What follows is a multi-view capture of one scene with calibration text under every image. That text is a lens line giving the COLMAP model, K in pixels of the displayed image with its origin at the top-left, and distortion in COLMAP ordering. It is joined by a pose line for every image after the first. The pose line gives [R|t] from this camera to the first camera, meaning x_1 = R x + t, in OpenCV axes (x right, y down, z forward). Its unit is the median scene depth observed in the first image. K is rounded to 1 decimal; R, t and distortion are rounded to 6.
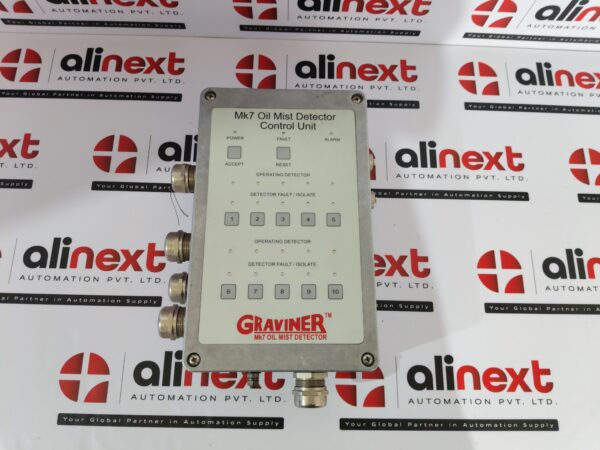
lens RADIAL K [[445.1, 0, 295.5], [0, 445.1, 222.0], [0, 0, 1]] dist [0.030362, -0.074434]
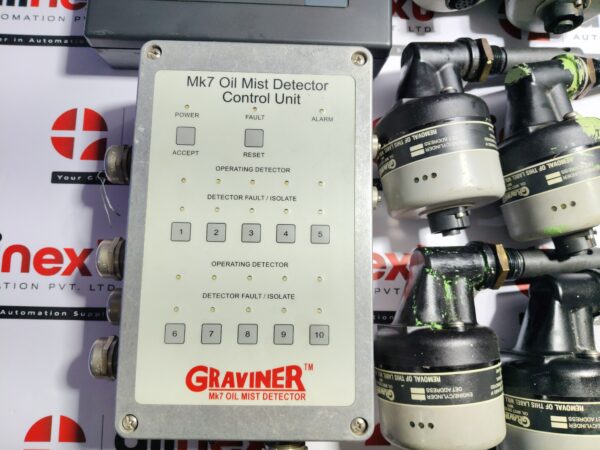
lens RADIAL K [[445.1, 0, 296.9], [0, 445.1, 218.4], [0, 0, 1]] dist [0.030362, -0.074434]
pose [[0.999822, 0.018165, 0.005023, 0.040149], [-0.018691, 0.989877, 0.140693, -0.124840], [-0.002417, -0.140761, 0.990041, 0.259010]]
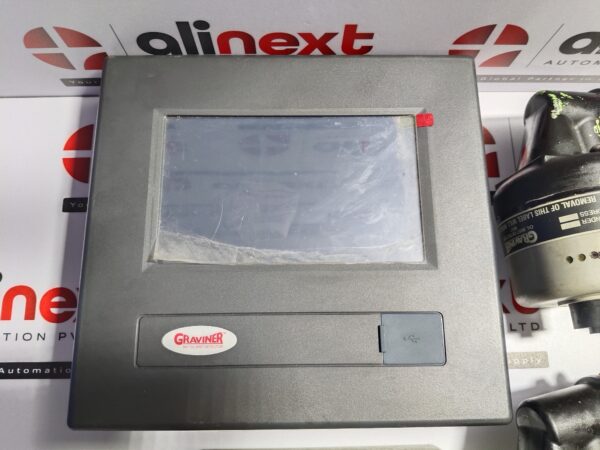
lens RADIAL K [[445.1, 0, 299.1], [0, 445.1, 219.8], [0, 0, 1]] dist [0.030362, -0.074434]
pose [[0.999738, -0.020993, -0.009165, -0.048445], [0.021415, 0.998586, 0.048651, -0.610257], [0.008131, -0.048834, 0.998774, 0.567471]]
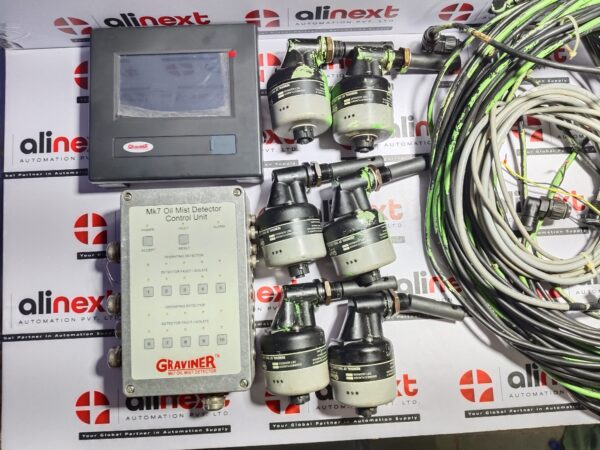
lens RADIAL K [[445.1, 0, 298.3], [0, 445.1, 216.2], [0, 0, 1]] dist [0.030362, -0.074434]
pose [[0.998659, -0.051664, -0.003412, 0.328573], [0.051450, 0.982815, 0.177278, -0.440406], [-0.005806, -0.177216, 0.984155, -0.341945]]
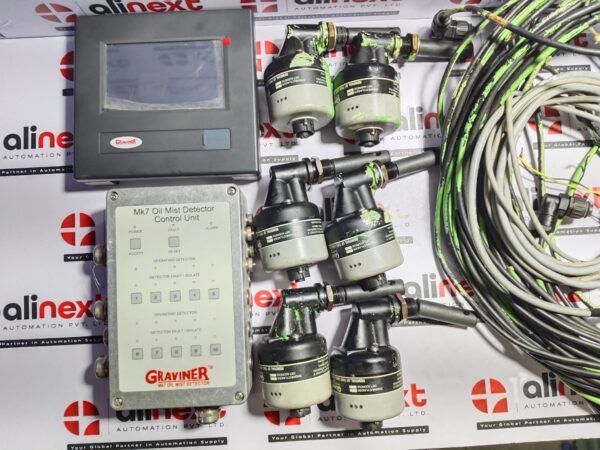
lens RADIAL K [[445.1, 0, 298.9], [0, 445.1, 215.6], [0, 0, 1]] dist [0.030362, -0.074434]
pose [[0.998355, -0.054581, -0.017532, 0.350378], [0.056935, 0.979737, 0.192026, -0.443229], [0.006696, -0.192709, 0.981233, -0.239317]]
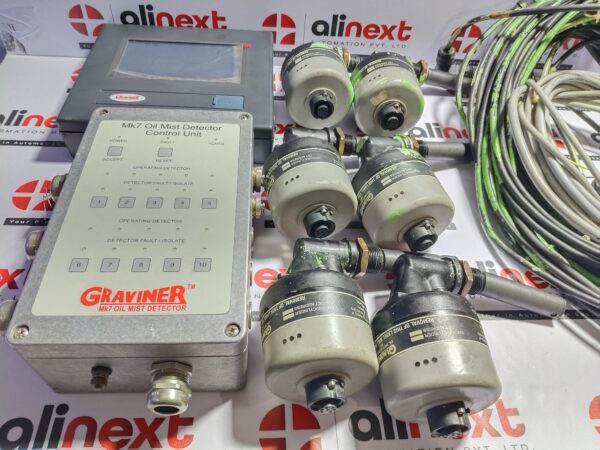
lens RADIAL K [[445.1, 0, 300.3], [0, 445.1, 236.2], [0, 0, 1]] dist [0.030362, -0.074434]
pose [[0.997774, -0.008907, 0.066082, 0.203114], [0.033608, 0.923130, -0.383017, 0.404422], [-0.057591, 0.384386, 0.921374, 0.122875]]
